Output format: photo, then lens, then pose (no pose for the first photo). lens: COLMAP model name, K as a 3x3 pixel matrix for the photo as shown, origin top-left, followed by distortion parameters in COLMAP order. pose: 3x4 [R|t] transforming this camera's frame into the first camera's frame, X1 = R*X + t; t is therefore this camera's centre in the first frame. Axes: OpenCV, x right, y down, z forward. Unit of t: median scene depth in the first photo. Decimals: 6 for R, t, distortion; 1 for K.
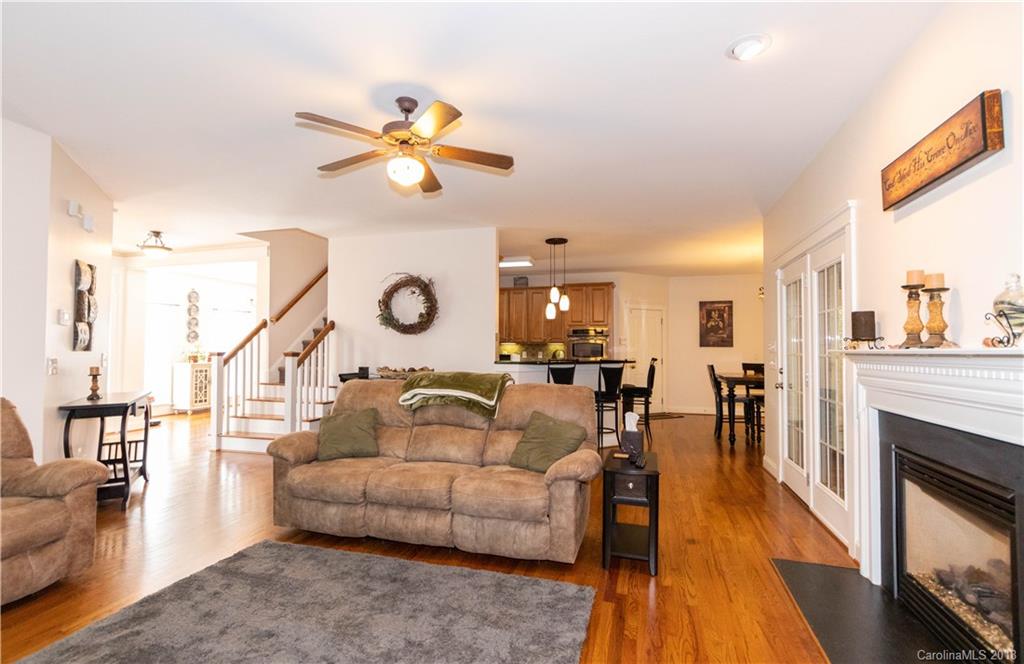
lens RADIAL K [[477.2, 0, 512.0], [0, 477.2, 332.0], [0, 0, 1]] dist [0.010435, -0.000363]
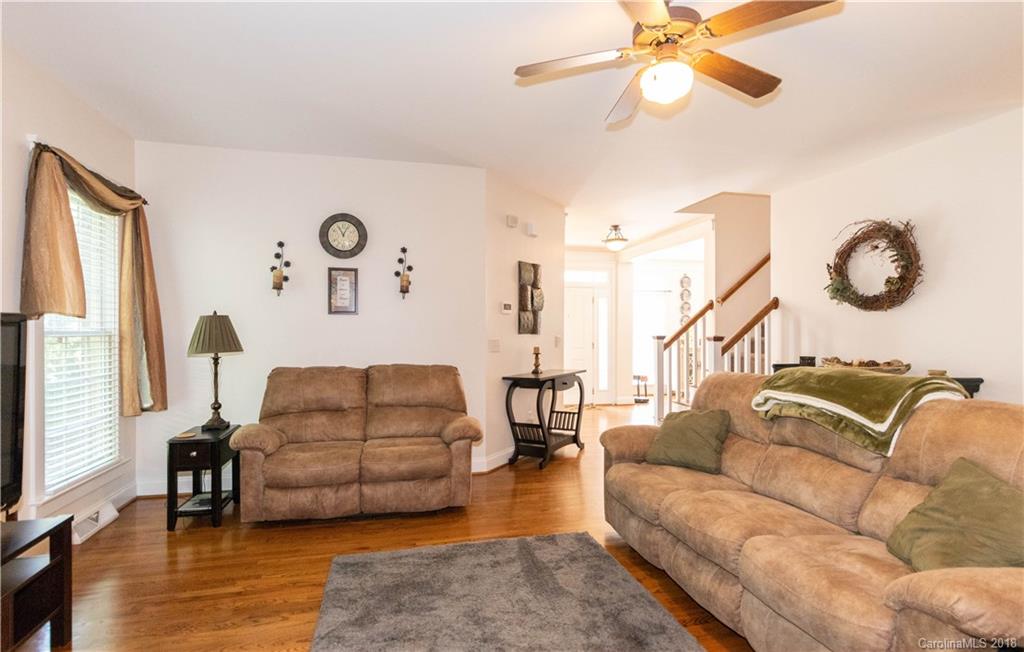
lens RADIAL K [[518.3, 0, 517.2], [0, 518.3, 332.4], [0, 0, 1]] dist [0.001402, -0.000198]
pose [[0.508872, -0.001432, -0.860841, 0.249282], [0.030446, 0.999403, 0.016335, 0.012907], [0.860304, -0.034521, 0.508611, 0.304112]]
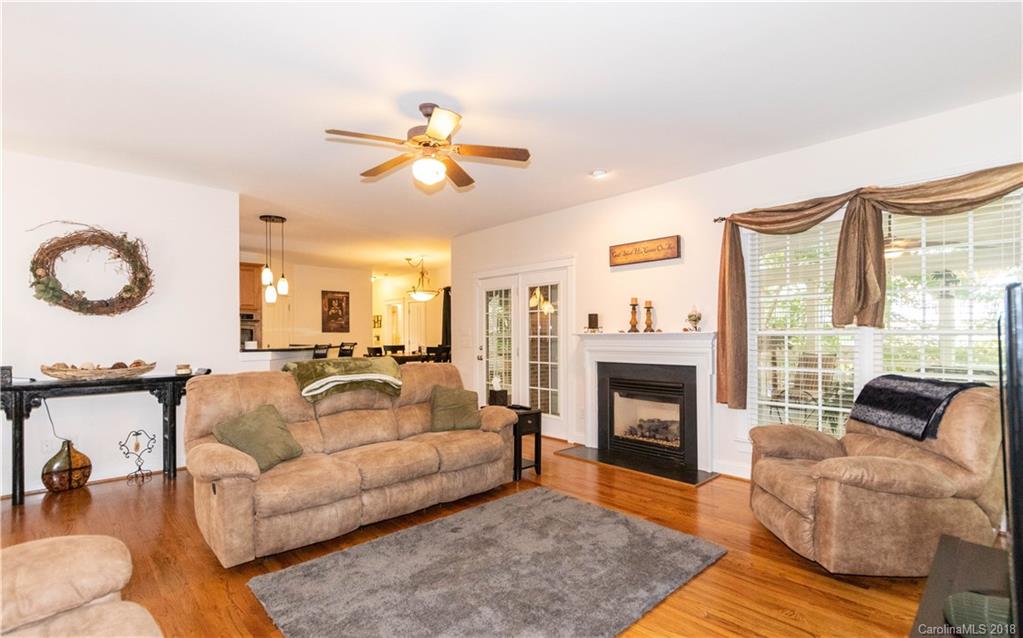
lens RADIAL K [[476.5, 0, 511.3], [0, 476.5, 331.9], [0, 0, 1]] dist [0.024405, -0.000012]
pose [[0.506582, -0.001720, 0.862190, -0.811223], [-0.023710, 0.999592, 0.015925, 0.006232], [-0.861865, -0.028510, 0.506335, 0.206322]]
